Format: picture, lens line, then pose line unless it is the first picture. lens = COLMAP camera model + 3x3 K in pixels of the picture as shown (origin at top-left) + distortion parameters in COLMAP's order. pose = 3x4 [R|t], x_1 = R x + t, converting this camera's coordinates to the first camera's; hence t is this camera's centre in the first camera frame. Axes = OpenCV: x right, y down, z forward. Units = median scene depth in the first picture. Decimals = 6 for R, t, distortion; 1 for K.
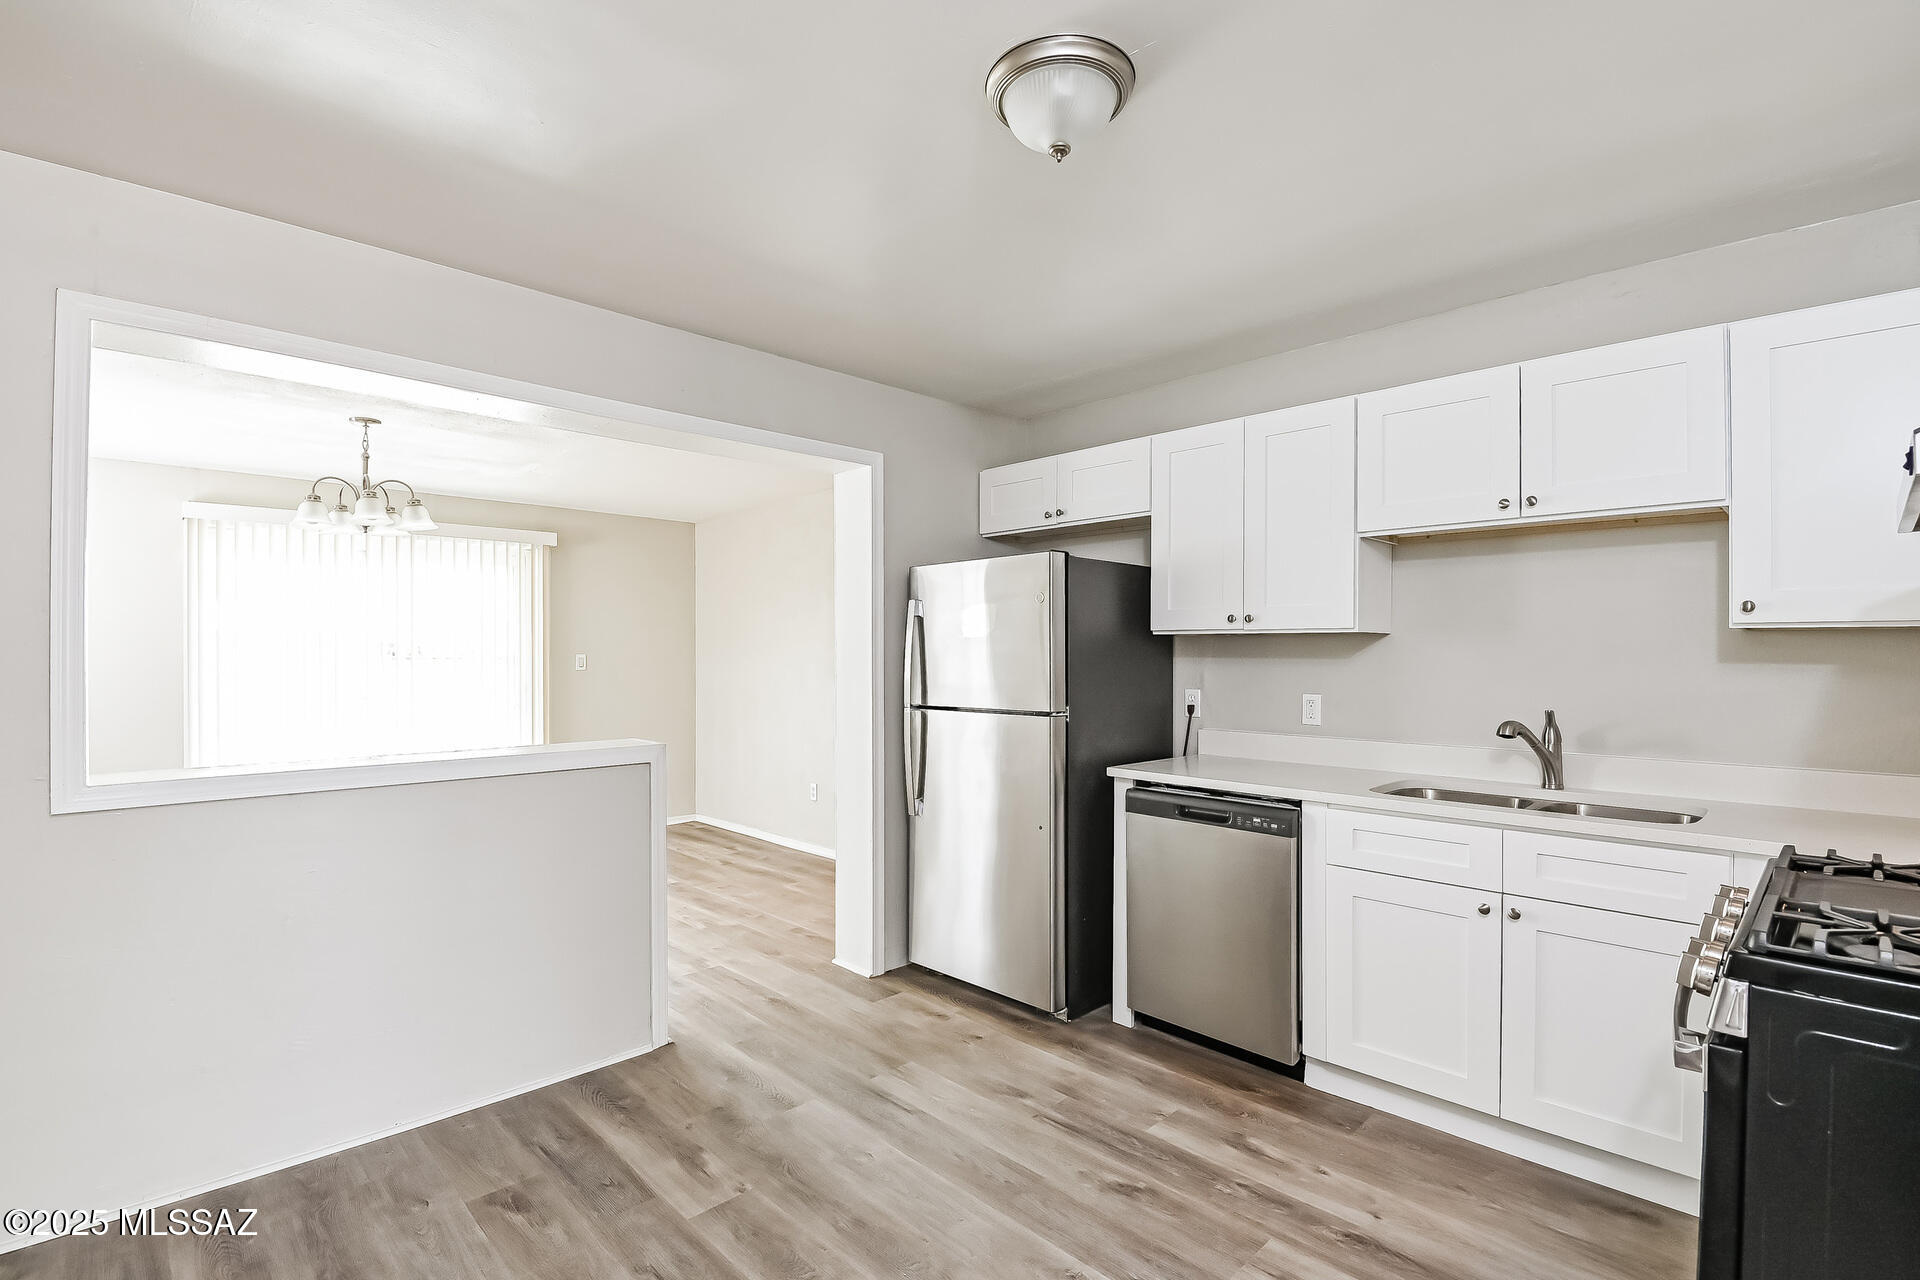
lens RADIAL K [[889.1, 0, 915.2], [0, 889.1, 642.5], [0, 0, 1]] dist [0.000482, -0.000118]
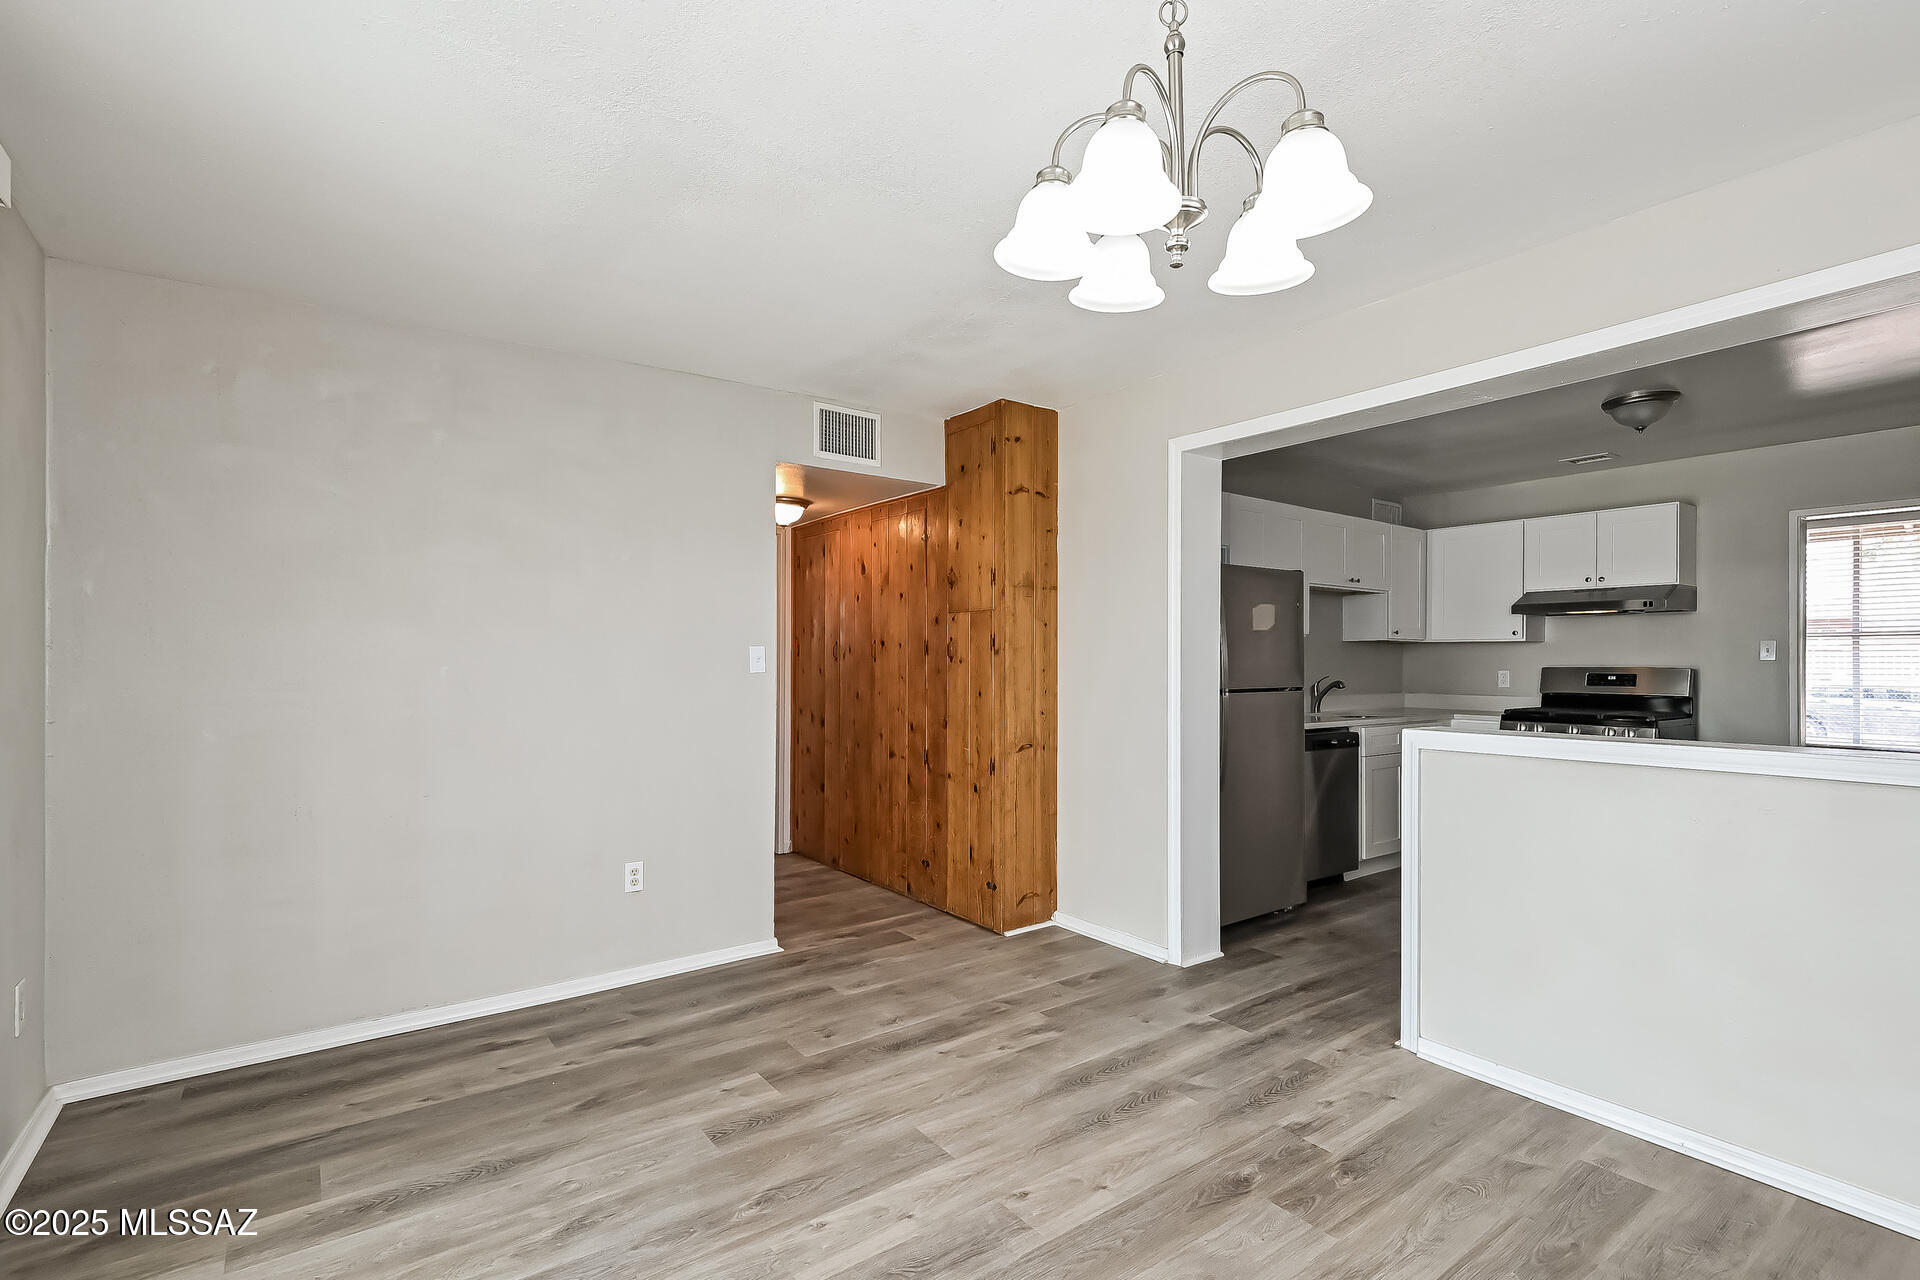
lens RADIAL K [[889.1, 0, 915.2], [0, 889.1, 642.5], [0, 0, 1]] dist [0.000482, -0.000118]
pose [[0.152779, 0.009031, 0.988219, -1.110240], [-0.005645, 0.999950, -0.008265, 0.010868], [-0.988244, -0.004316, 0.152822, 1.144197]]
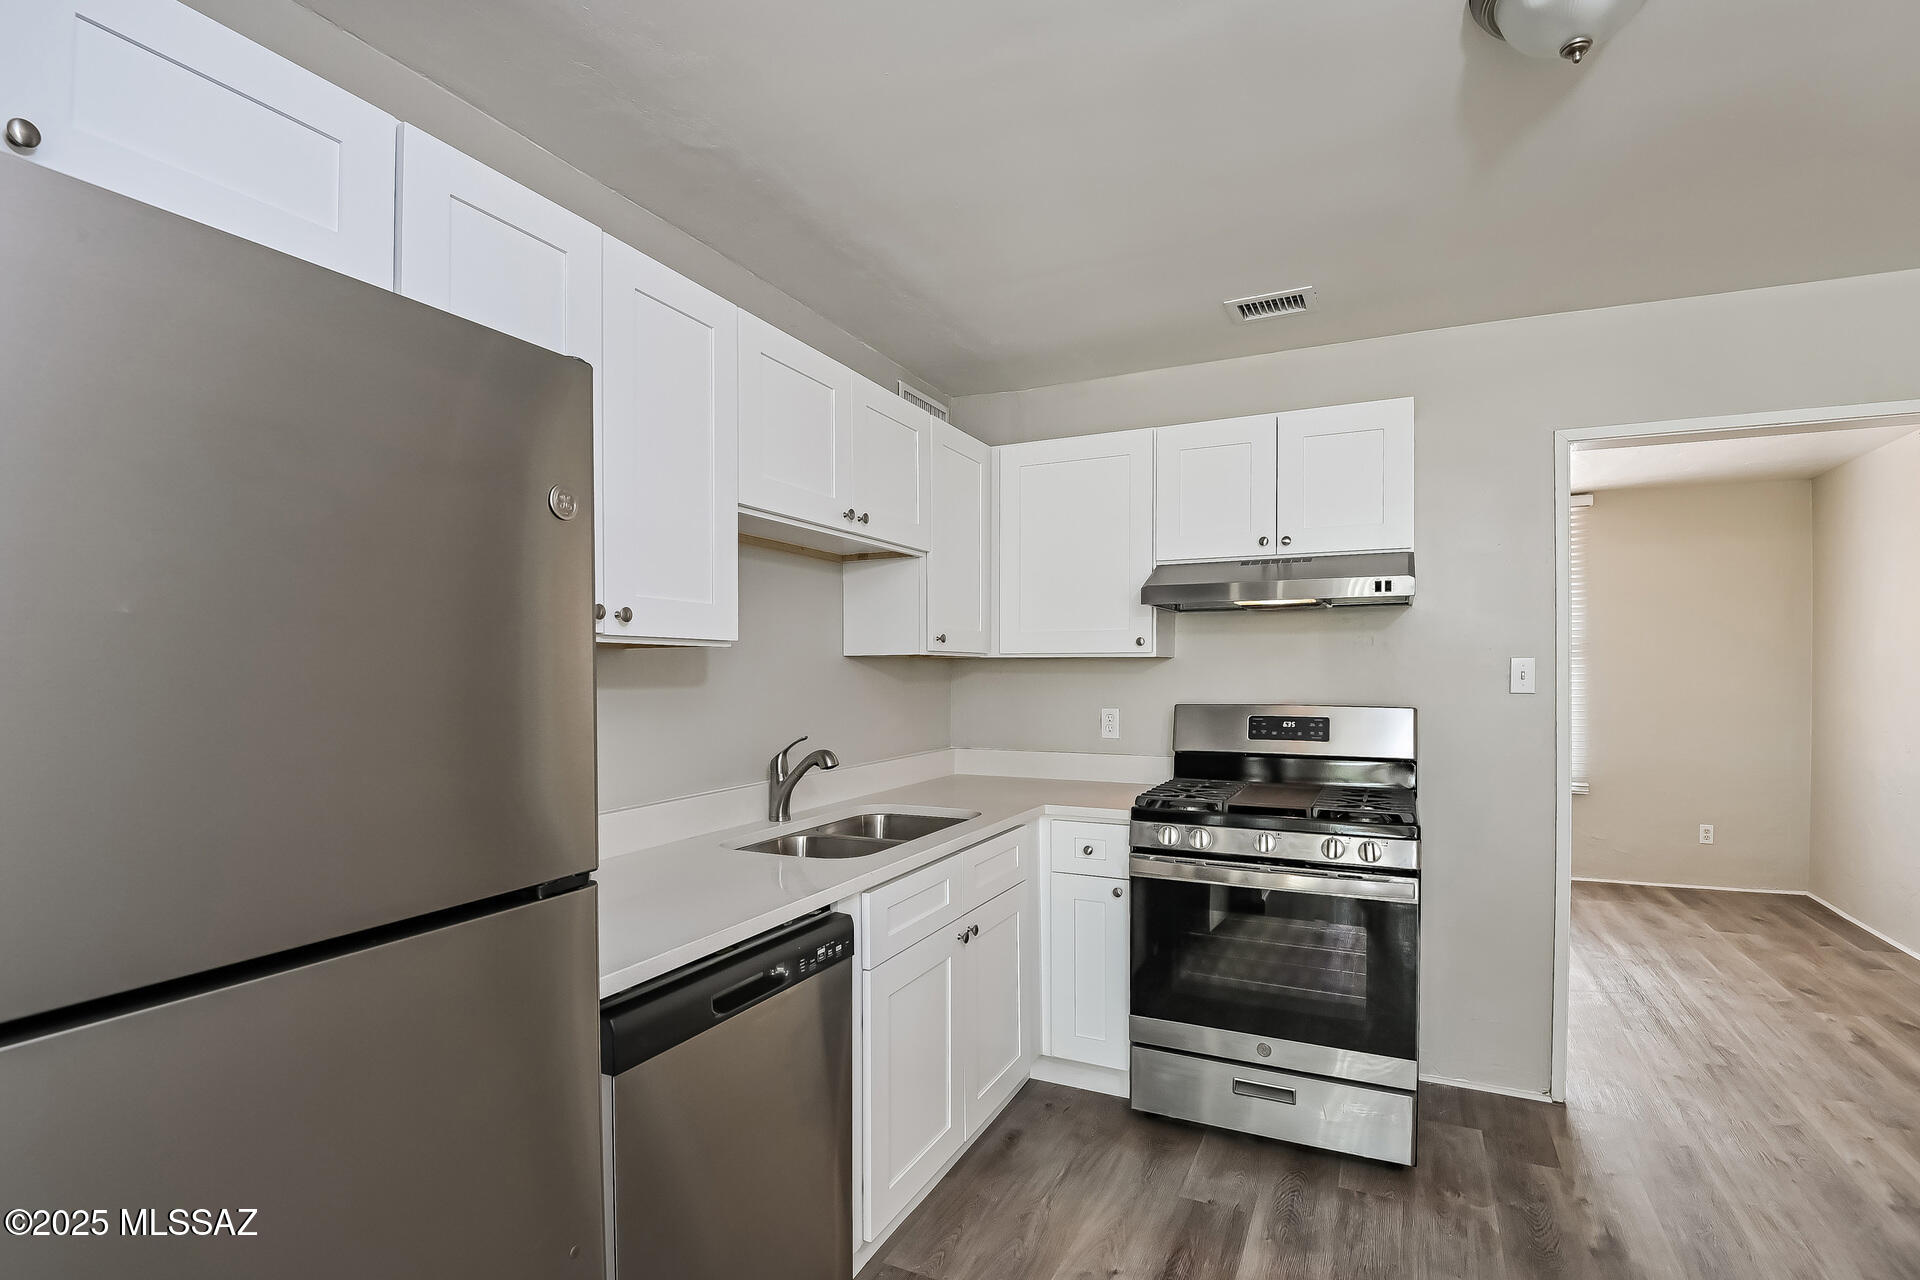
lens RADIAL K [[937.5, 0, 958.6], [0, 937.5, 659.4], [0, 0, 1]] dist [0.000130, -0.000077]
pose [[-0.360119, 0.000173, 0.932906, -0.194090], [-0.005496, 0.999982, -0.002306, -0.004368], [-0.932890, -0.005958, -0.360112, 0.825417]]
